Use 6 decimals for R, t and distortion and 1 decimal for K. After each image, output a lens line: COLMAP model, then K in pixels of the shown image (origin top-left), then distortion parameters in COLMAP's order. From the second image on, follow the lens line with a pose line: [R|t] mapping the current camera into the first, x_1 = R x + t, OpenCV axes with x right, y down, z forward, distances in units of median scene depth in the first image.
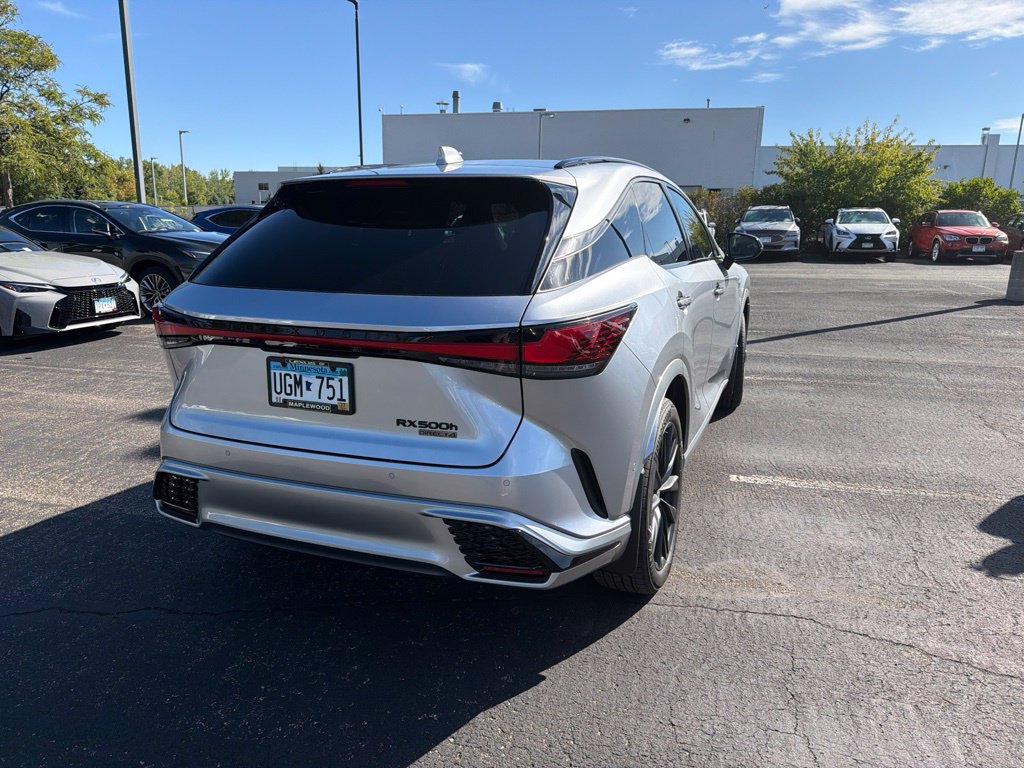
lens RADIAL K [[730.3, 0, 509.6], [0, 730.3, 382.5], [0, 0, 1]] dist [0.022813, -0.020987]
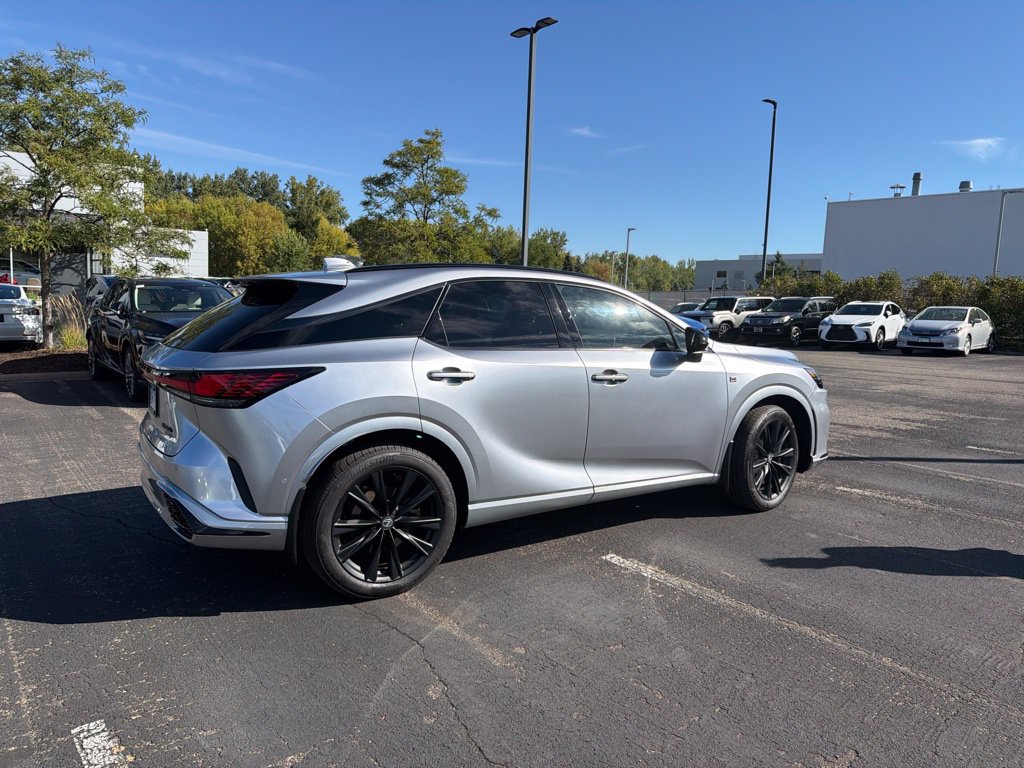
lens RADIAL K [[722.2, 0, 513.3], [0, 722.2, 367.4], [0, 0, 1]] dist [0.054979, -0.061850]
pose [[0.819372, 0.073698, -0.568505, 0.734700], [-0.148215, 0.985218, -0.085900, -0.025023], [0.553770, 0.154645, 0.818183, 0.040121]]
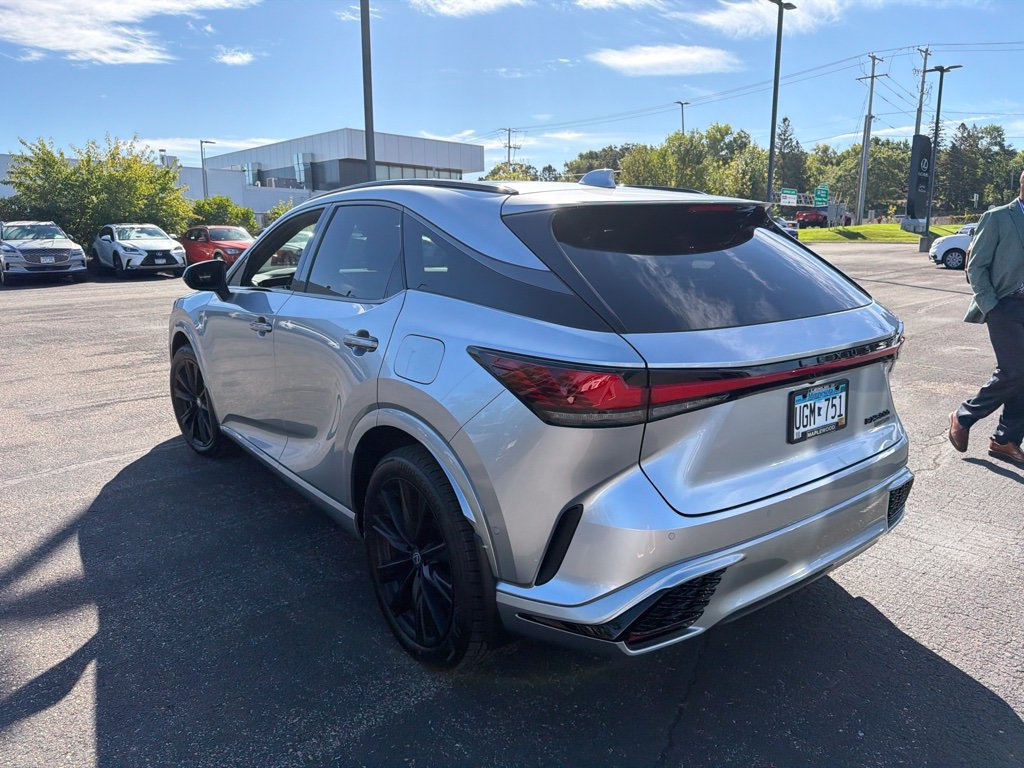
lens RADIAL K [[730.3, 0, 509.6], [0, 730.3, 382.5], [0, 0, 1]] dist [0.022813, -0.020987]
pose [[0.502008, -0.183608, 0.845148, -0.707915], [0.200164, 0.975339, 0.092997, -0.112633], [-0.841381, 0.122483, 0.526380, 0.444759]]
